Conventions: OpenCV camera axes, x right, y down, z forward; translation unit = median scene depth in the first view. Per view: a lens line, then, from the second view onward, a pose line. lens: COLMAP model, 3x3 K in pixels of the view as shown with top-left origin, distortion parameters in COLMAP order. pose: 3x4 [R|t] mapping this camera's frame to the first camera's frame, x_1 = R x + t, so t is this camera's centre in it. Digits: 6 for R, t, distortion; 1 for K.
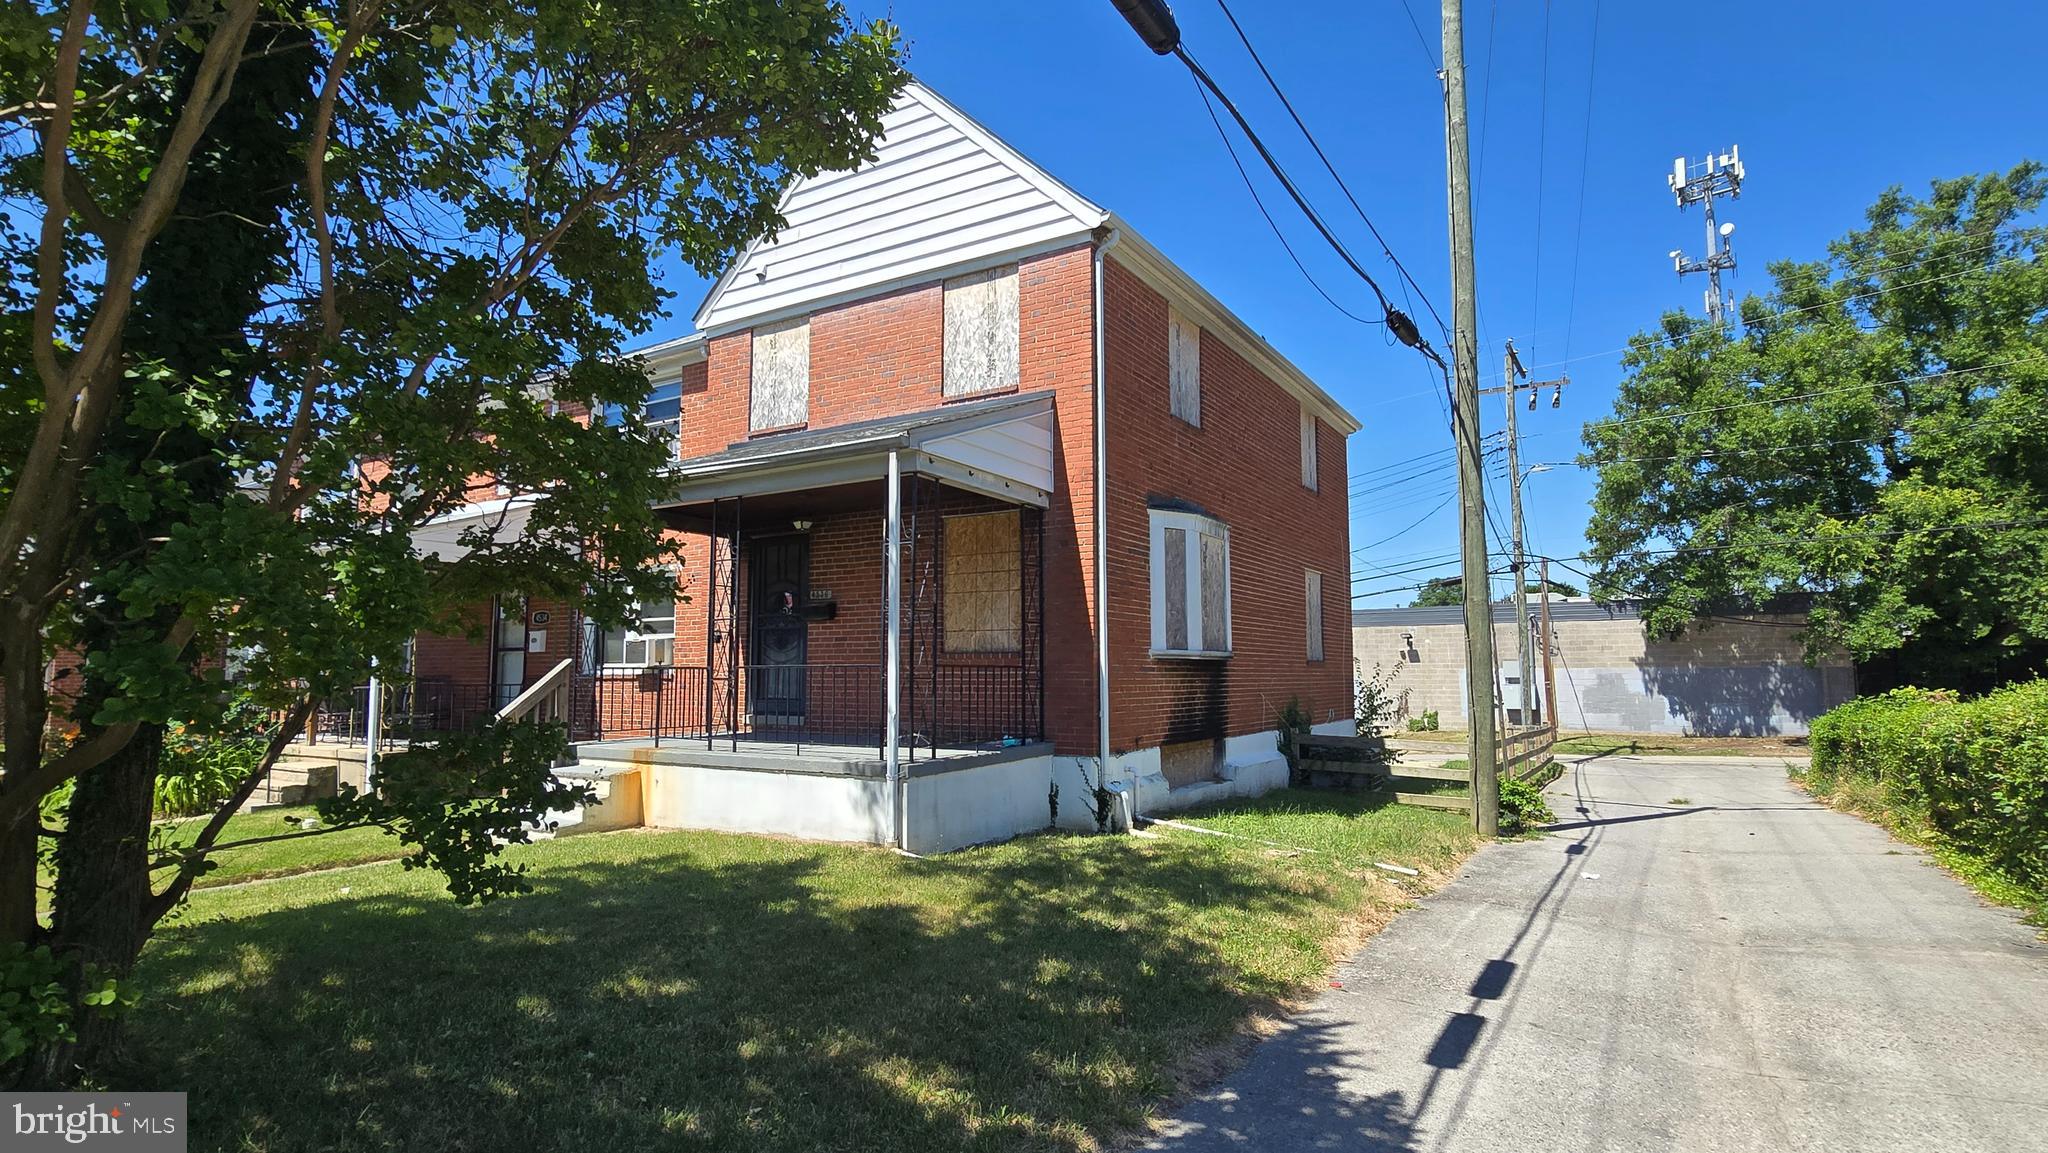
lens RADIAL K [[1041.2, 0, 1024.0], [0, 1041.2, 576.5], [0, 0, 1]] dist [0.000066, 0.000057]
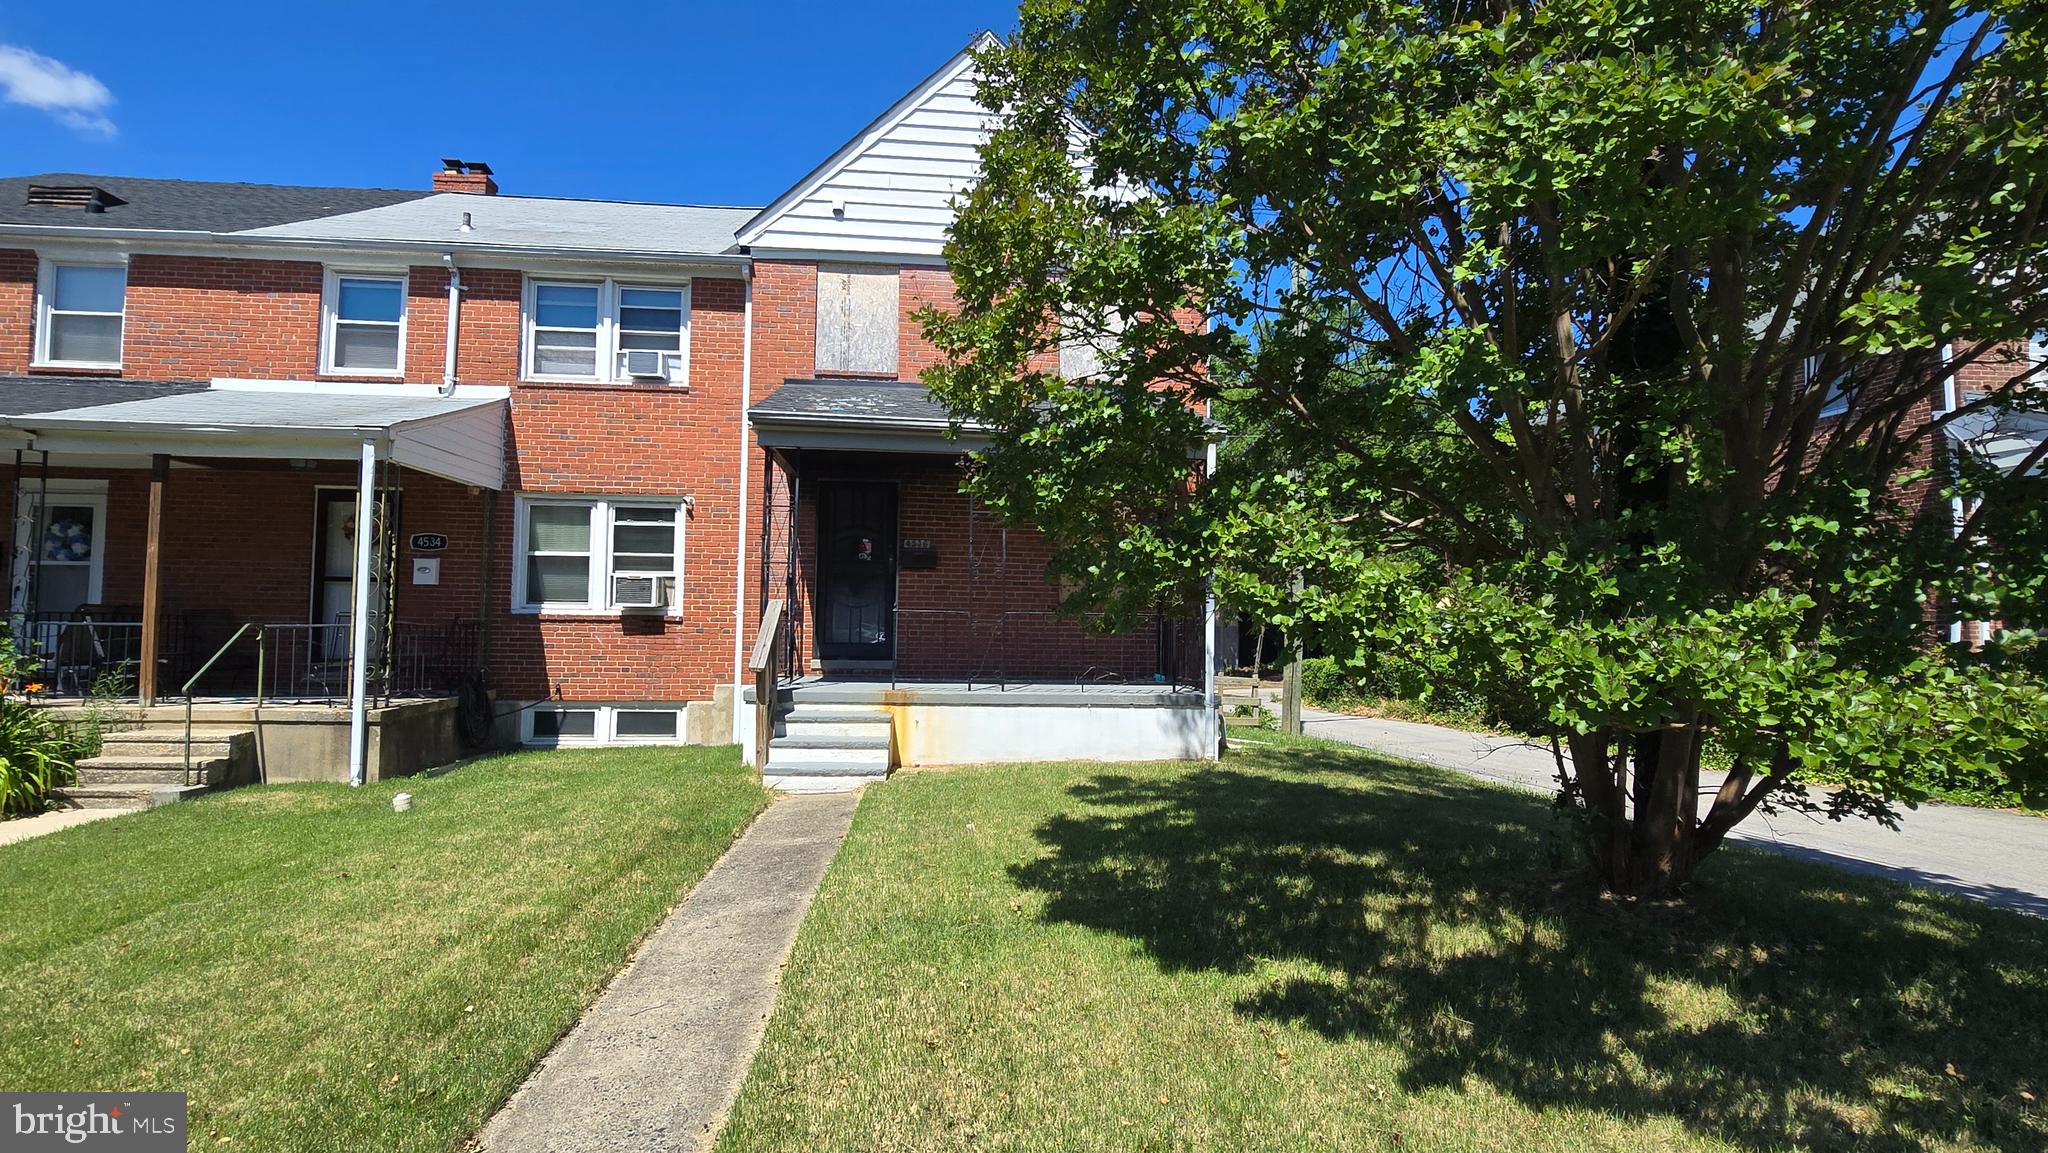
lens RADIAL K [[1041.2, 0, 1024.0], [0, 1041.2, 576.5], [0, 0, 1]] dist [0.000066, 0.000057]
pose [[0.793062, 0.042830, 0.607633, -0.710934], [-0.071699, 0.997154, 0.023293, 0.017432], [-0.604906, -0.062040, 0.793876, 0.101542]]
